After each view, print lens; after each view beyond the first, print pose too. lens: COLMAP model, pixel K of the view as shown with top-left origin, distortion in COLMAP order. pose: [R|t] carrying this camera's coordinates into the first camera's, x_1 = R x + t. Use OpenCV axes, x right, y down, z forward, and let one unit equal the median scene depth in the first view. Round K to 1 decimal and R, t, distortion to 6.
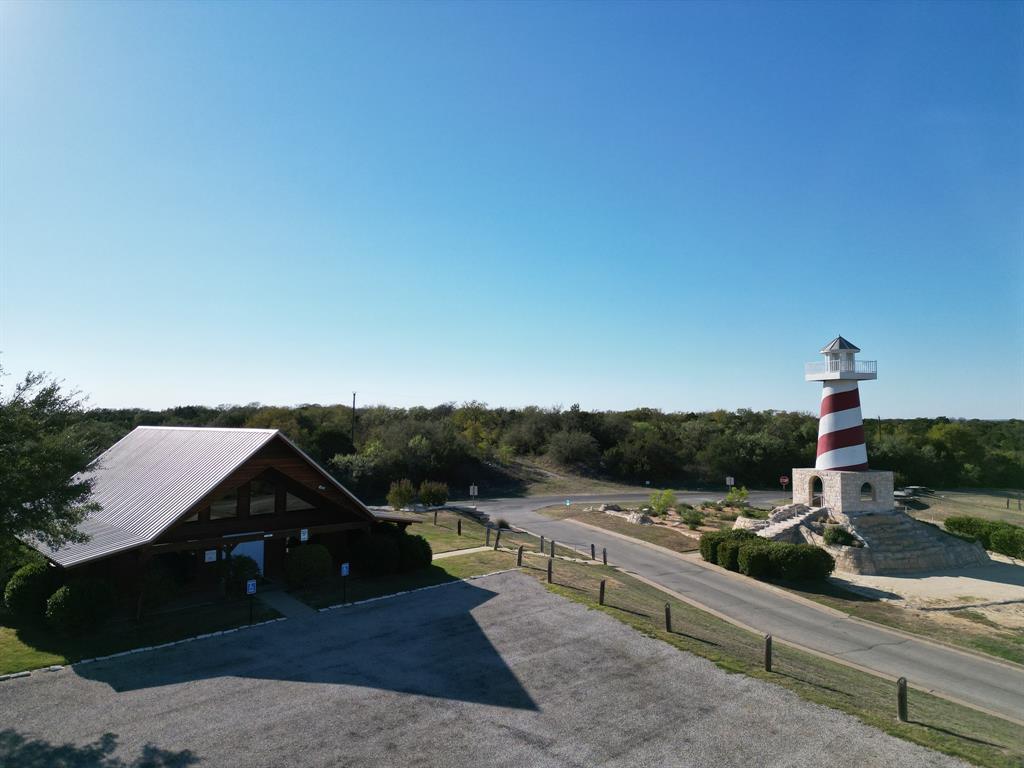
lens RADIAL K [[720.6, 0, 506.8], [0, 720.6, 382.6], [0, 0, 1]] dist [0.075059, -0.068763]
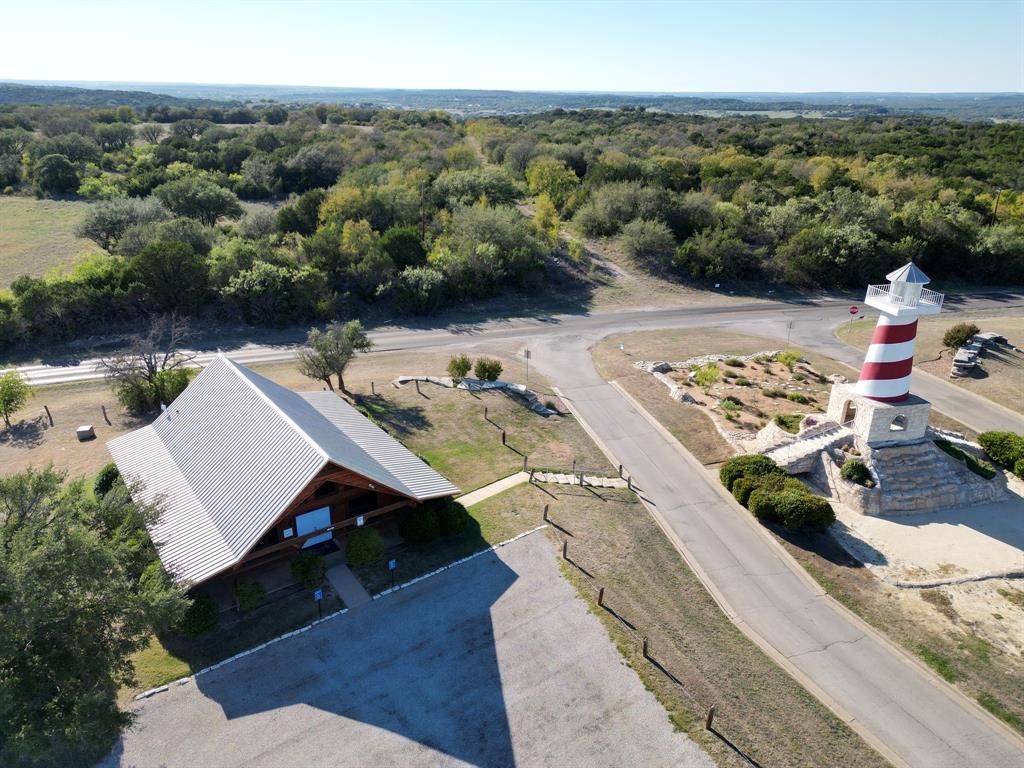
lens RADIAL K [[720.6, 0, 506.5], [0, 720.6, 388.9], [0, 0, 1]] dist [0.075059, -0.068763]
pose [[0.992374, 0.052409, -0.111564, 0.054263], [-0.000213, 0.905834, 0.423633, -0.315104], [0.123261, -0.420378, 0.898938, 0.024347]]
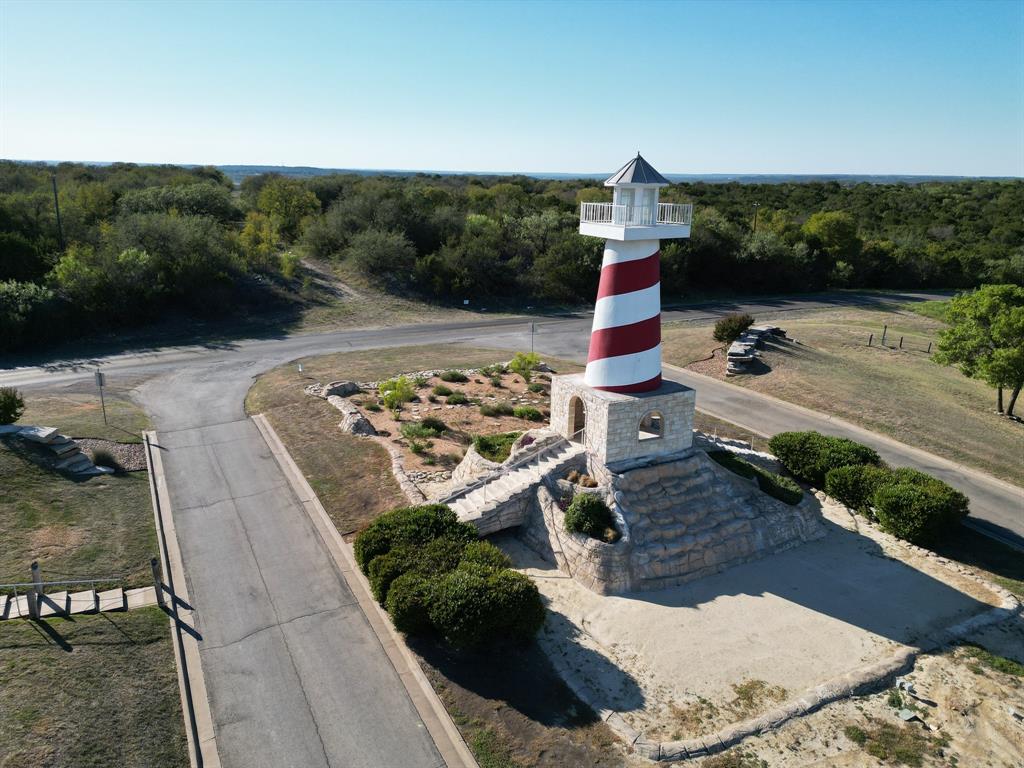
lens RADIAL K [[720.6, 0, 507.5], [0, 720.6, 383.9], [0, 0, 1]] dist [0.075059, -0.068763]
pose [[0.991971, -0.025989, 0.123766, 0.282905], [-0.016000, 0.944999, 0.326680, -0.078928], [-0.125449, -0.326038, 0.936996, 0.431395]]
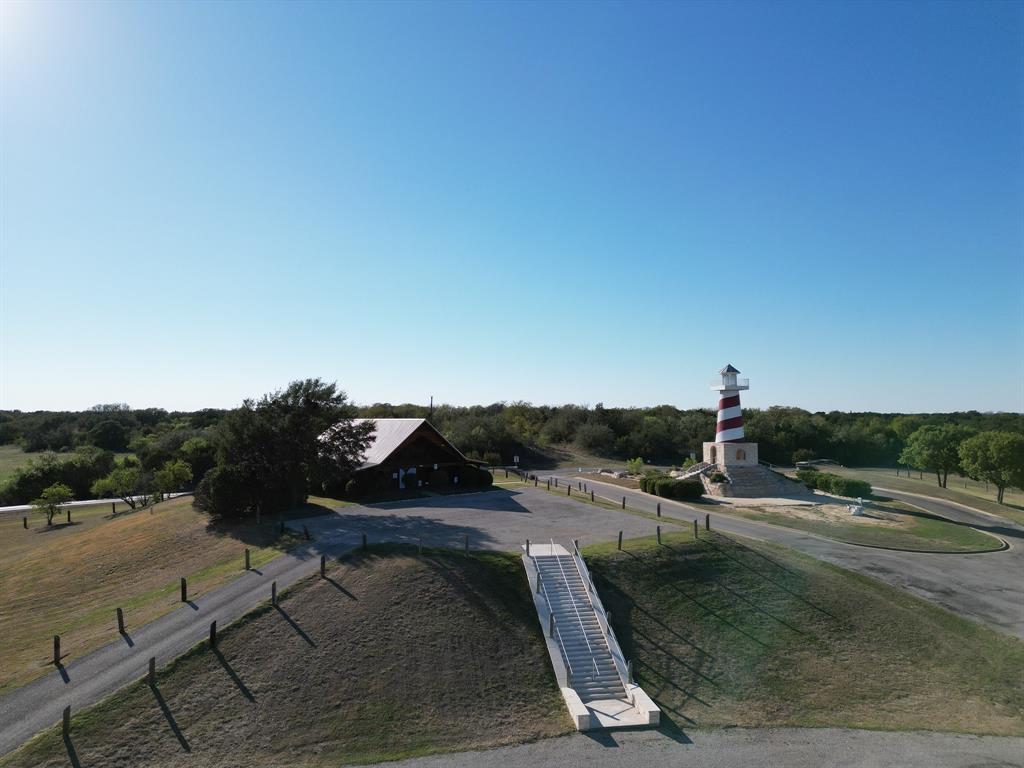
lens RADIAL K [[720.6, 0, 502.7], [0, 720.6, 379.9], [0, 0, 1]] dist [0.075059, -0.068763]
pose [[0.996985, -0.009708, -0.076984, 0.059733], [0.009734, 0.999953, -0.000046, -0.032273], [0.076980, -0.000704, 0.997032, -0.731865]]
